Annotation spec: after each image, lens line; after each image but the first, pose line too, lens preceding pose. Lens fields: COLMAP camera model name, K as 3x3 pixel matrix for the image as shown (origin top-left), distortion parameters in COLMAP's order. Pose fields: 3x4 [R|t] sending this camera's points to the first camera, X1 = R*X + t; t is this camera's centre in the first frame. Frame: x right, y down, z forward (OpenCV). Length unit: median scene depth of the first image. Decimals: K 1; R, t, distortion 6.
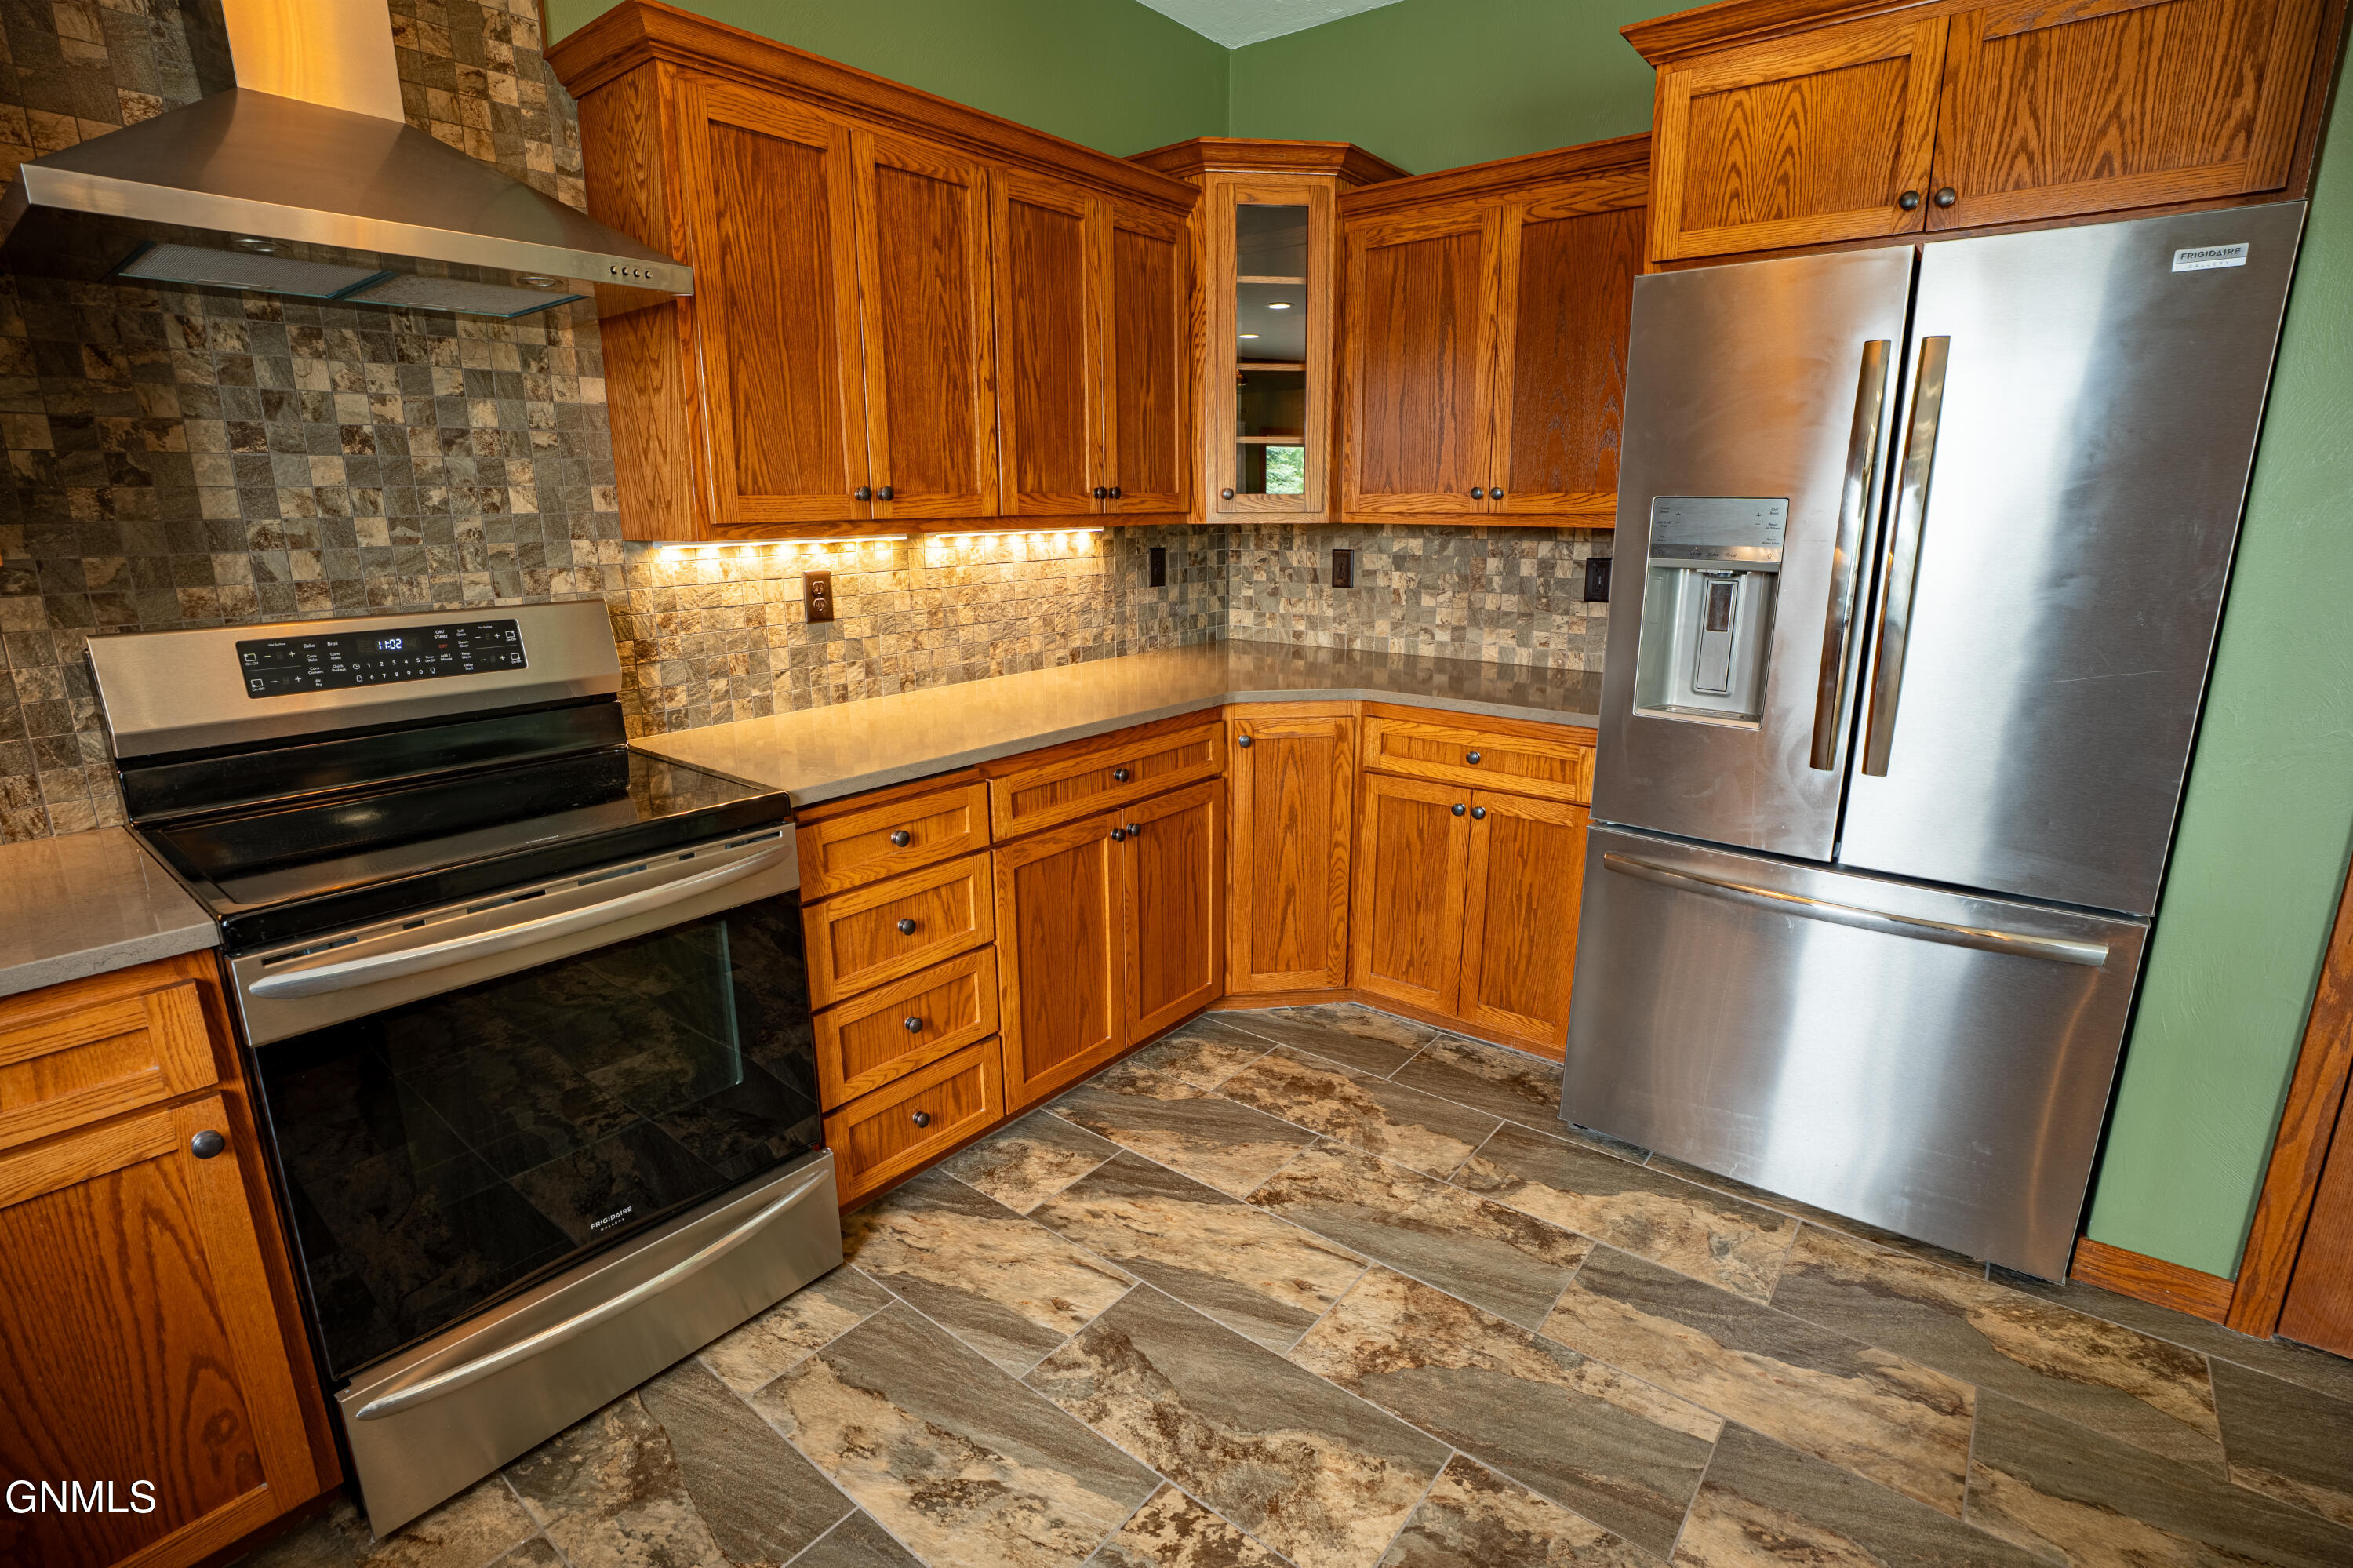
lens RADIAL K [[1117.0, 0, 1169.3], [0, 1117.0, 780.9], [0, 0, 1]] dist [-0.066034, 0.023080]
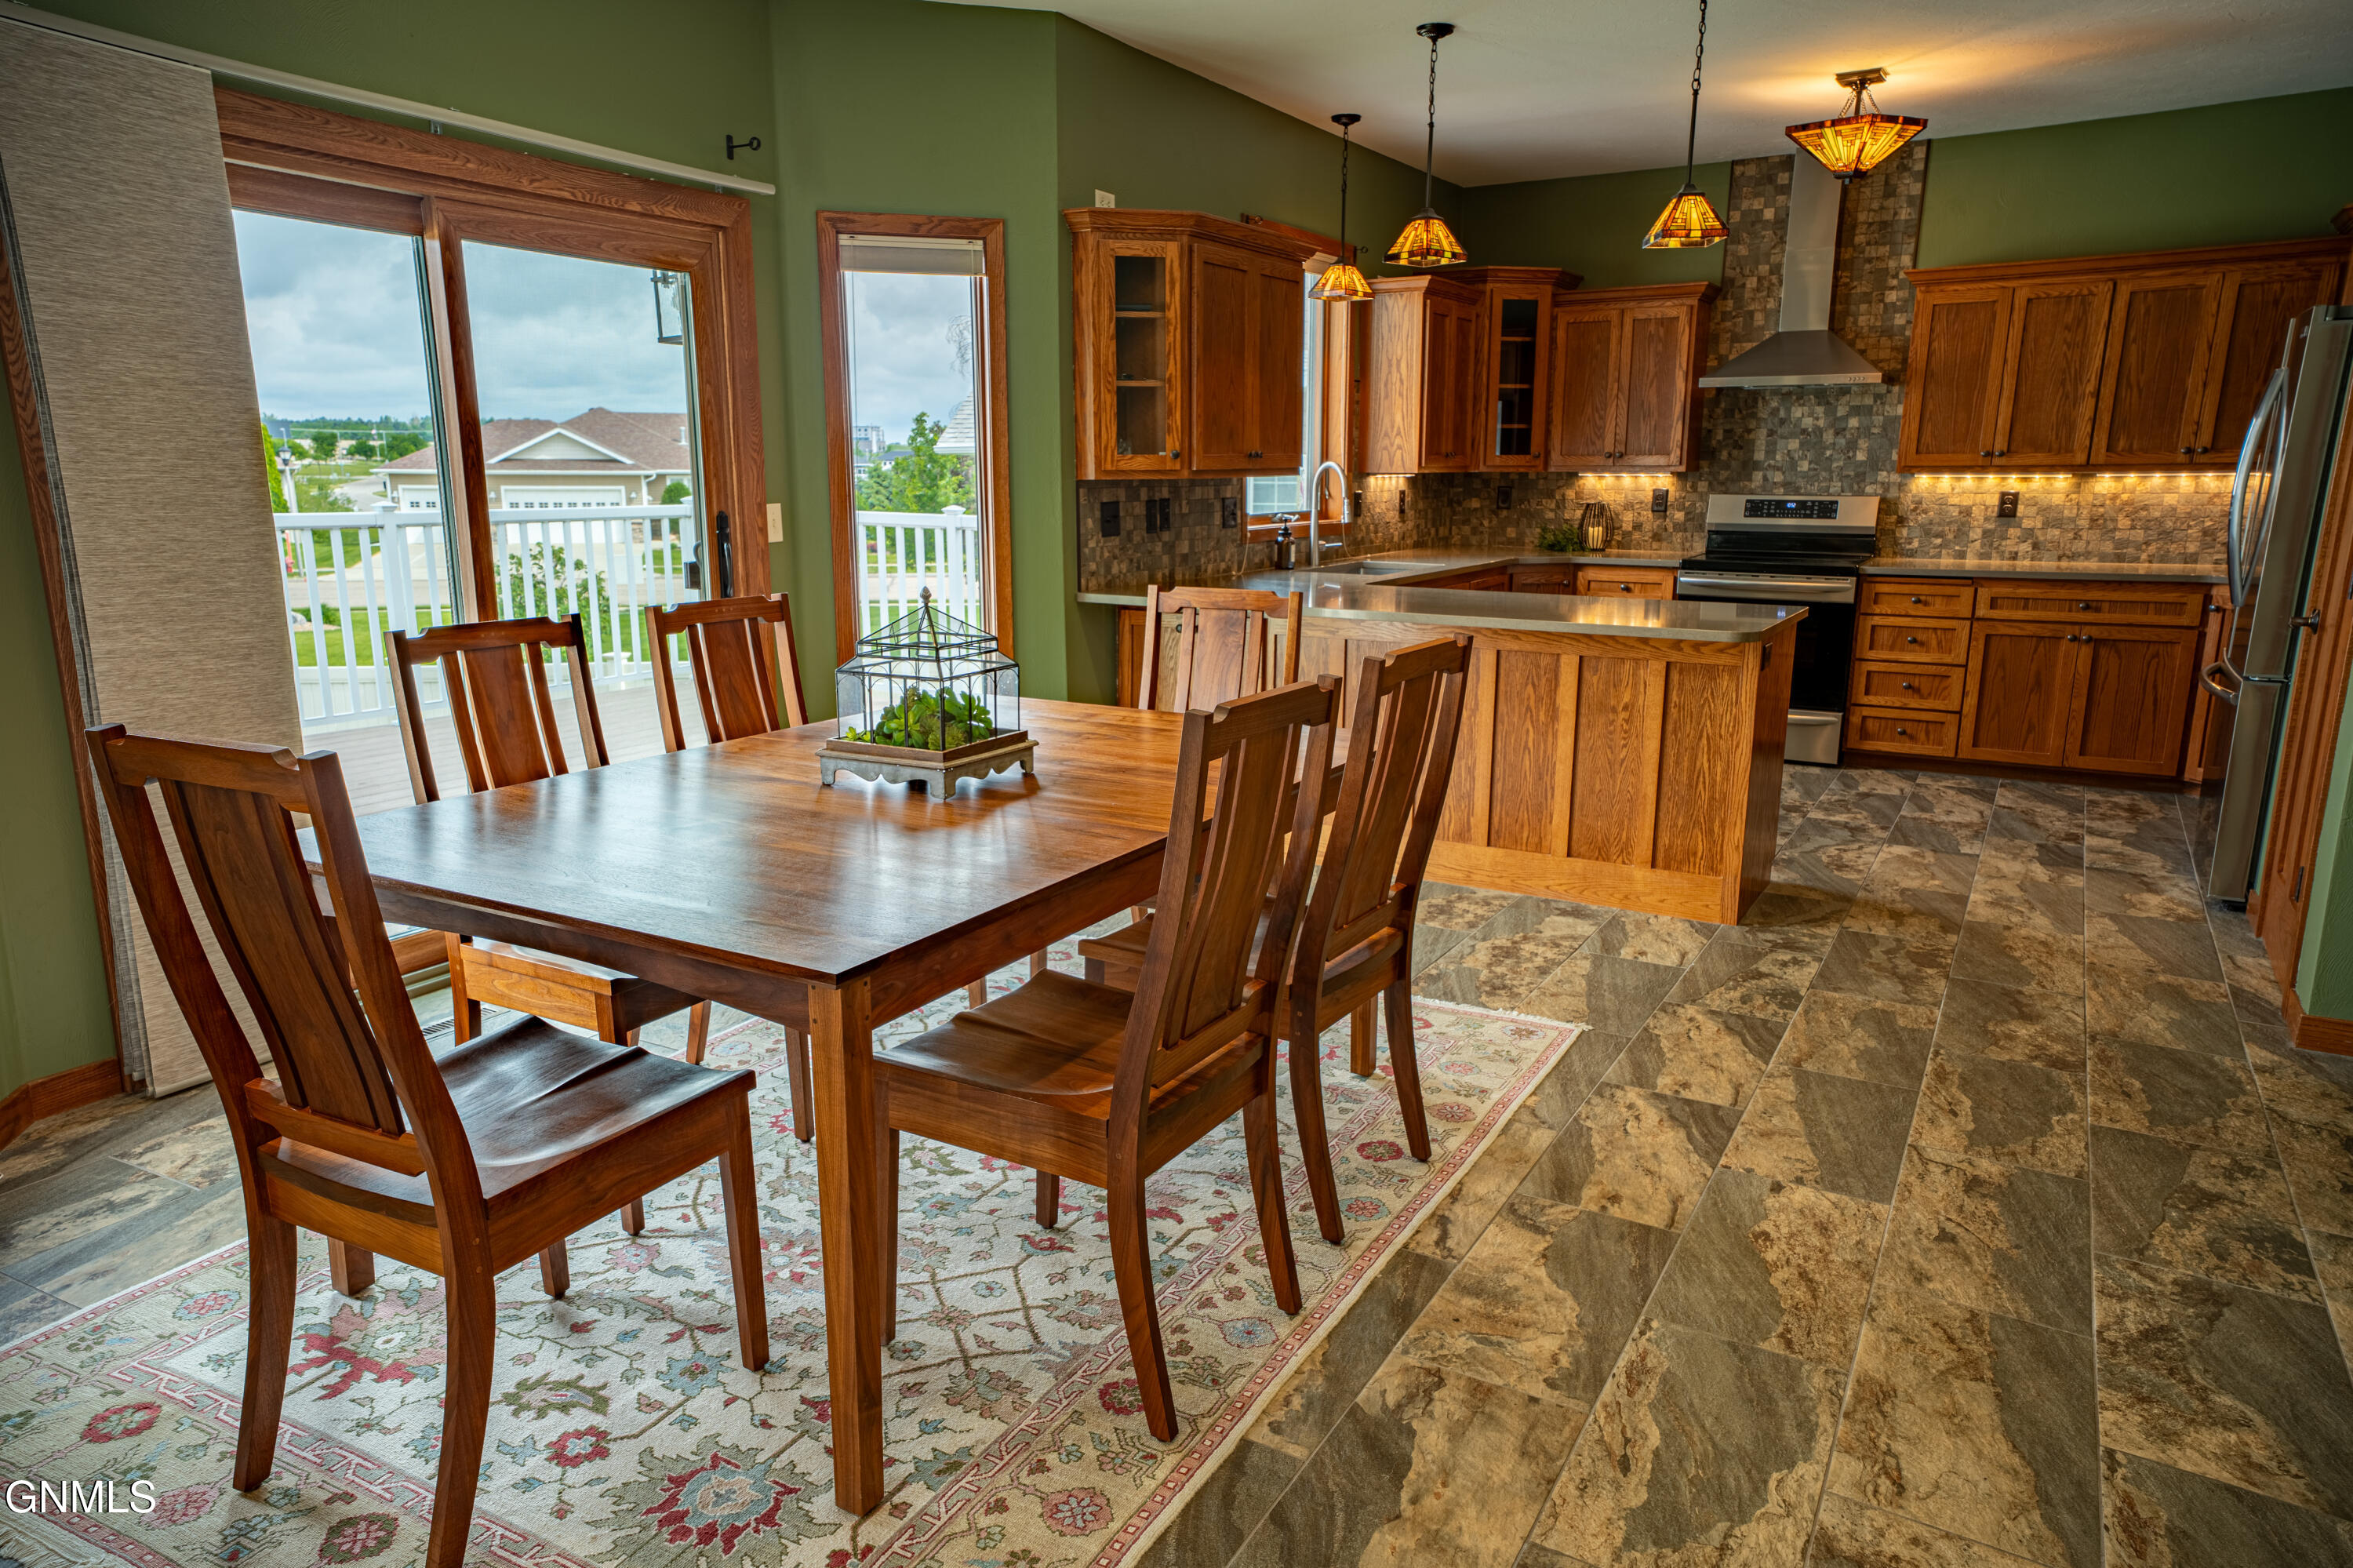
lens RADIAL K [[1534.6, 0, 1176.5], [0, 1534.6, 784.0], [0, 0, 1]] dist [-0.003244, 0.092013]
pose [[0.155988, 0.213227, -0.964470, 2.766996], [-0.241604, 0.954999, 0.172057, 0.241269], [0.957755, 0.206181, 0.200485, -1.085701]]
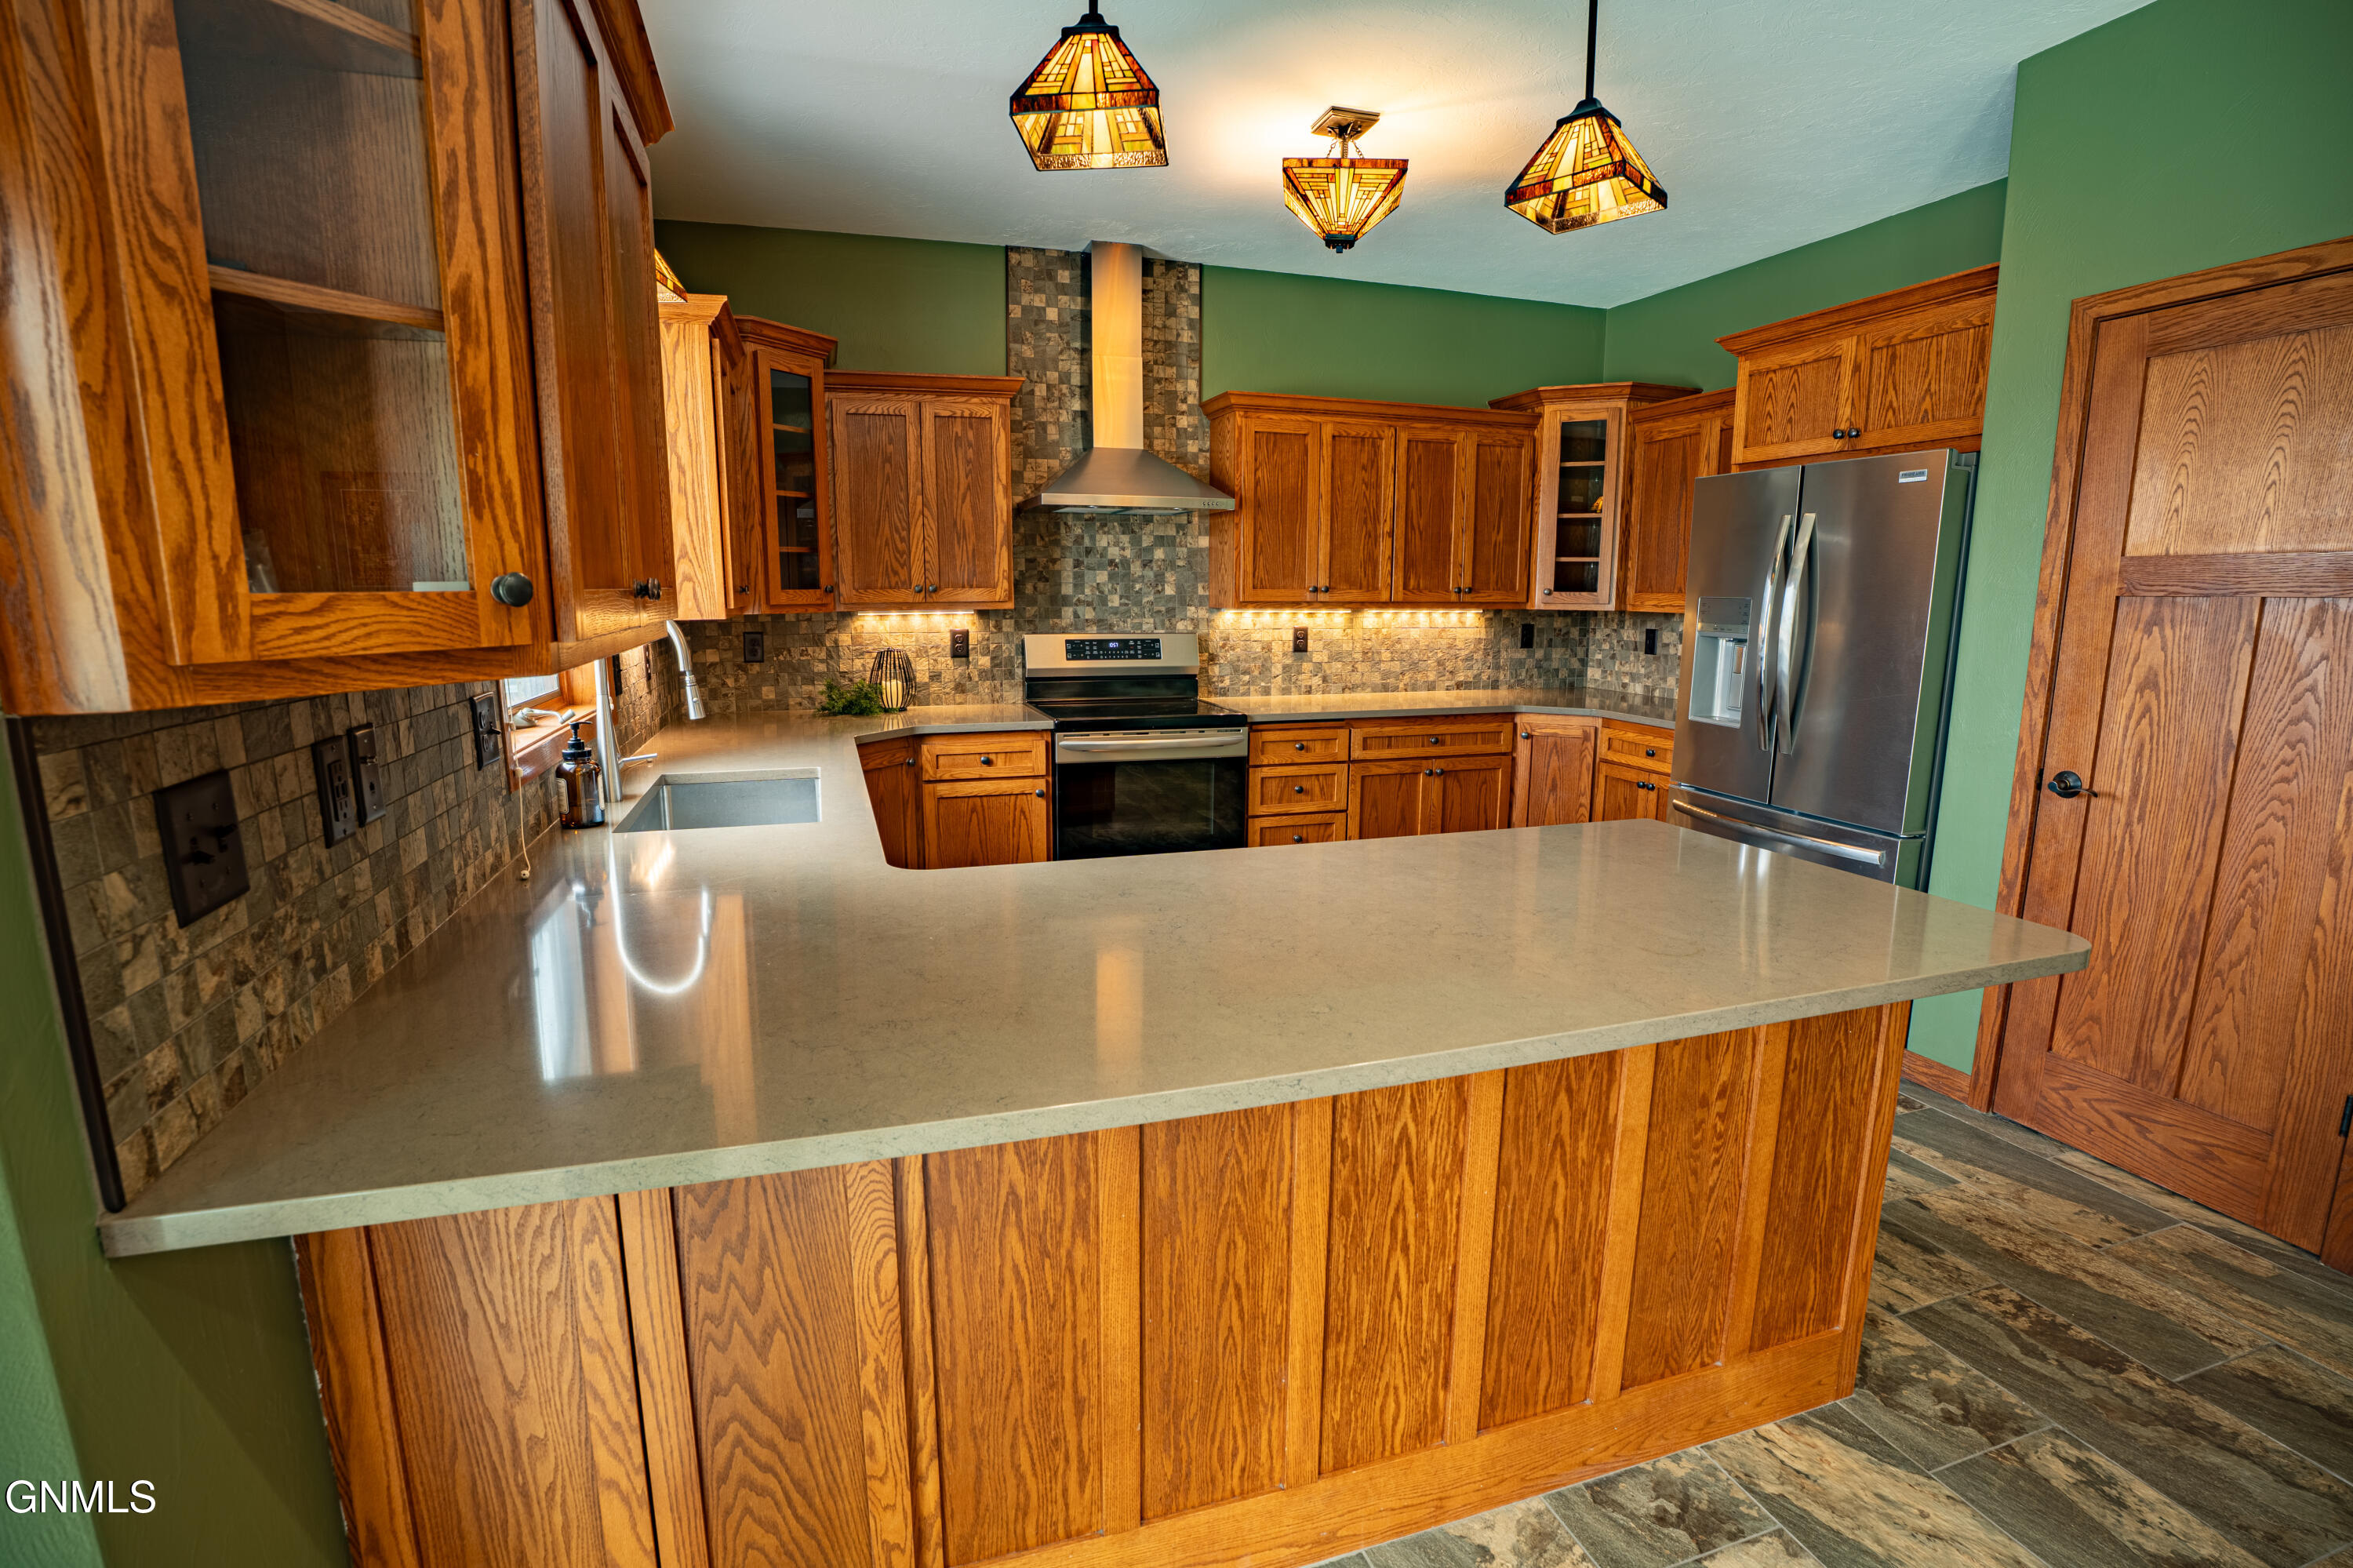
lens RADIAL K [[1092.4, 0, 1169.0], [0, 1092.4, 787.9], [0, 0, 1]] dist [-0.092050, 0.035250]
pose [[0.837282, 0.105397, -0.536517, 0.693966], [-0.139019, 0.990035, -0.022463, 0.214596], [0.528803, 0.093394, 0.843591, -0.919221]]
